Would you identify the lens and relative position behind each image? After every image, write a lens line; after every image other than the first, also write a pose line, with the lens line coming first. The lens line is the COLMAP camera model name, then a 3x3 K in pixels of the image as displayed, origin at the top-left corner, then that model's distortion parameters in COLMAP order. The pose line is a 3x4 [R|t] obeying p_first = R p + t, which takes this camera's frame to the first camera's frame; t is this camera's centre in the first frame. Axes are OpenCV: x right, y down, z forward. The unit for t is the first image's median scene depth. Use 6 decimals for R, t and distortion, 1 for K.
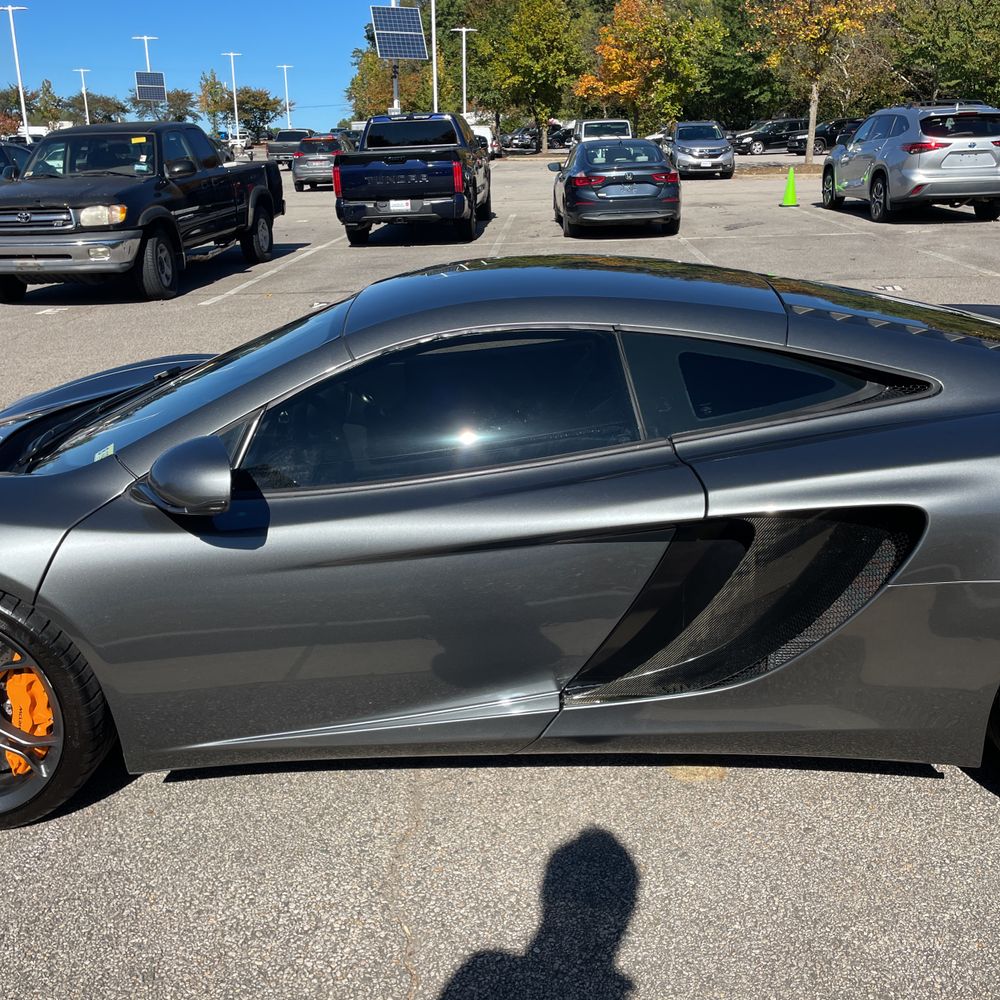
lens RADIAL K [[1011.8, 0, 511.1], [0, 1011.8, 507.7], [0, 0, 1]] dist [0.079925, -0.112537]
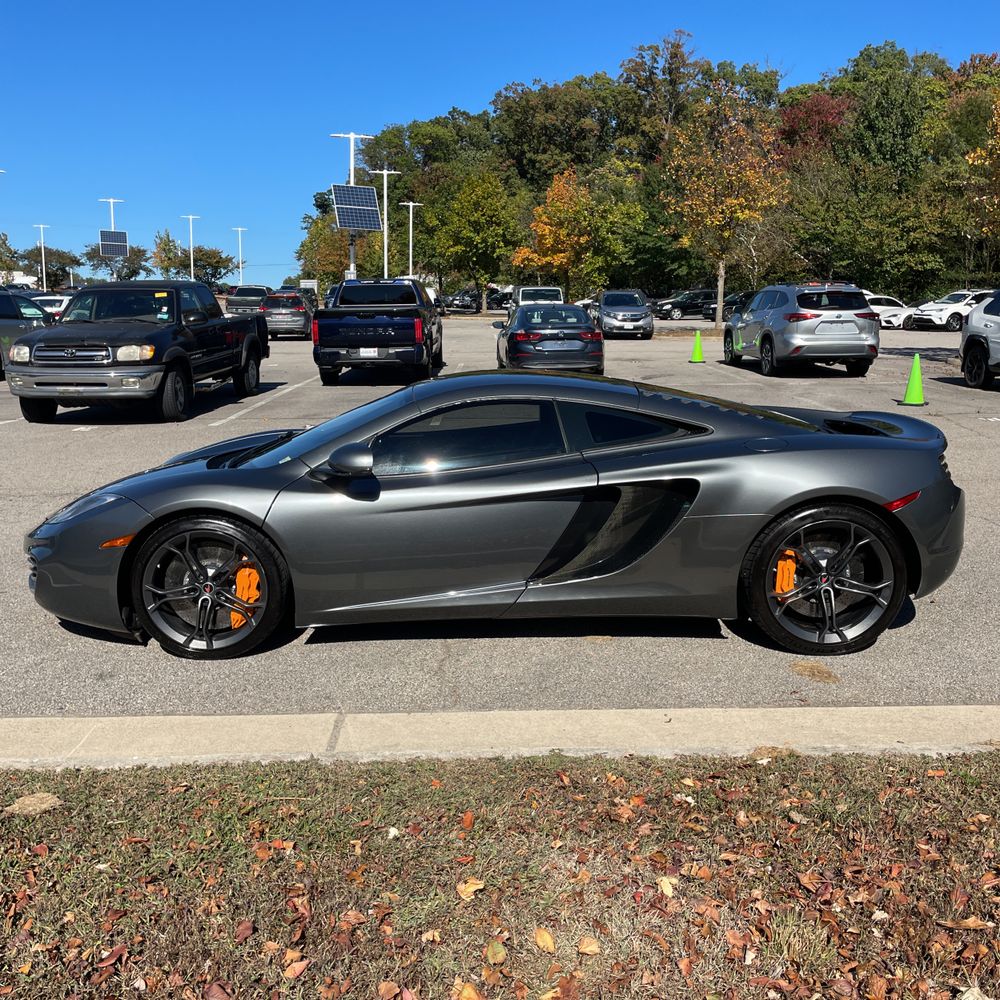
lens RADIAL K [[1004.3, 0, 519.9], [0, 1004.3, 494.2], [0, 0, 1]] dist [0.094540, -0.130240]
pose [[0.997374, 0.012257, 0.071375, -0.013762], [-0.000955, 0.987714, -0.156268, 0.042798], [-0.072414, 0.155790, 0.985132, -0.123291]]
